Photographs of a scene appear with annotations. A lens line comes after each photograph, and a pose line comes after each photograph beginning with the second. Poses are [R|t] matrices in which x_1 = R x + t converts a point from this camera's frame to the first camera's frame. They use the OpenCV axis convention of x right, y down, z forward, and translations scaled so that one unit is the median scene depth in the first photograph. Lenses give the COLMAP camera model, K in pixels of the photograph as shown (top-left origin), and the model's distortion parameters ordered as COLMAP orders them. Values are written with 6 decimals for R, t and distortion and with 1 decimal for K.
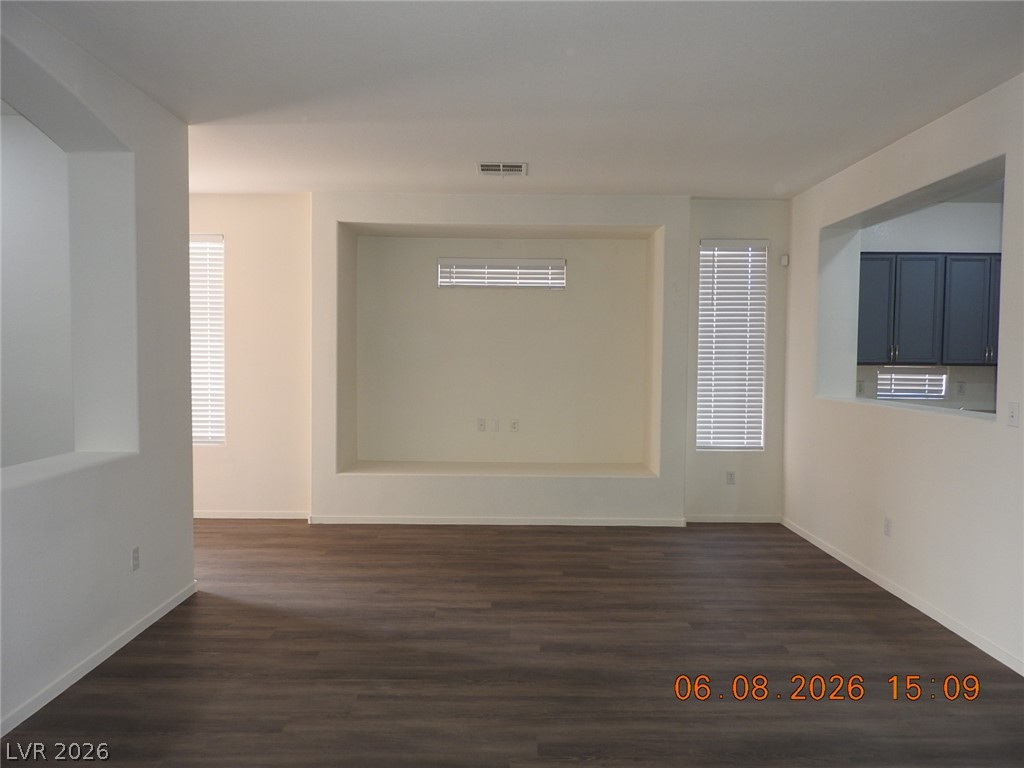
lens RADIAL K [[726.6, 0, 512.9], [0, 726.6, 383.1], [0, 0, 1]] dist [0.001970, -0.004172]
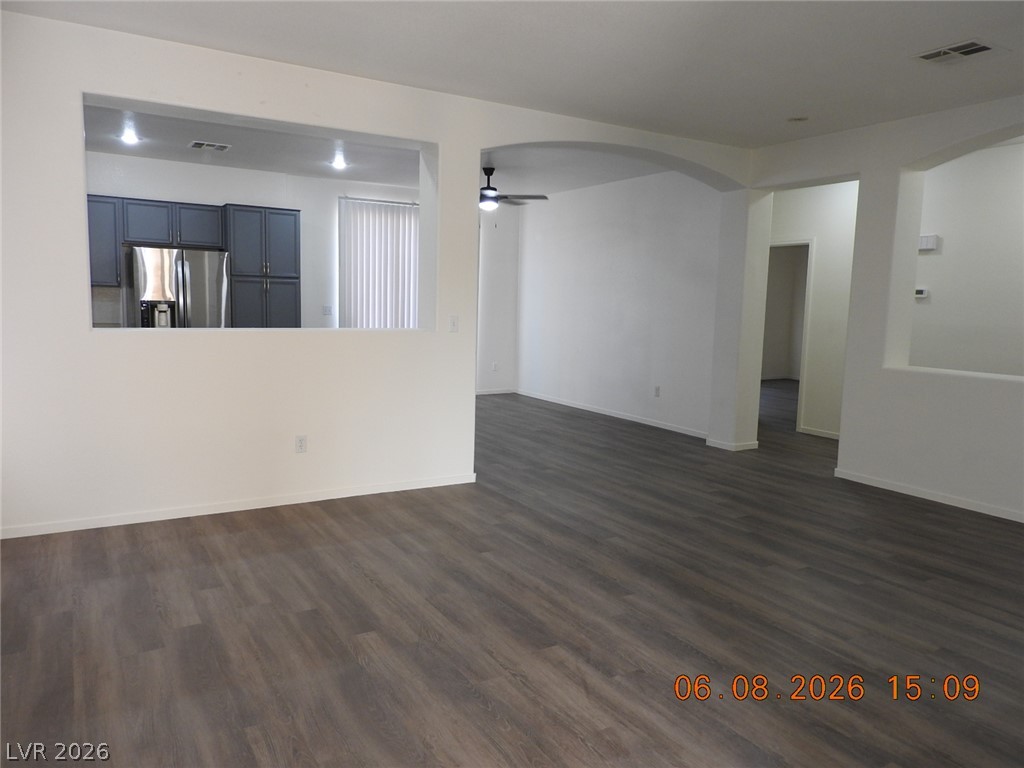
lens RADIAL K [[726.6, 0, 511.8], [0, 726.6, 382.2], [0, 0, 1]] dist [0.001970, -0.004172]
pose [[-0.502983, -0.122777, 0.855531, -0.556818], [0.005188, 0.989412, 0.145041, -0.045774], [-0.864281, 0.077391, -0.497020, 1.312343]]
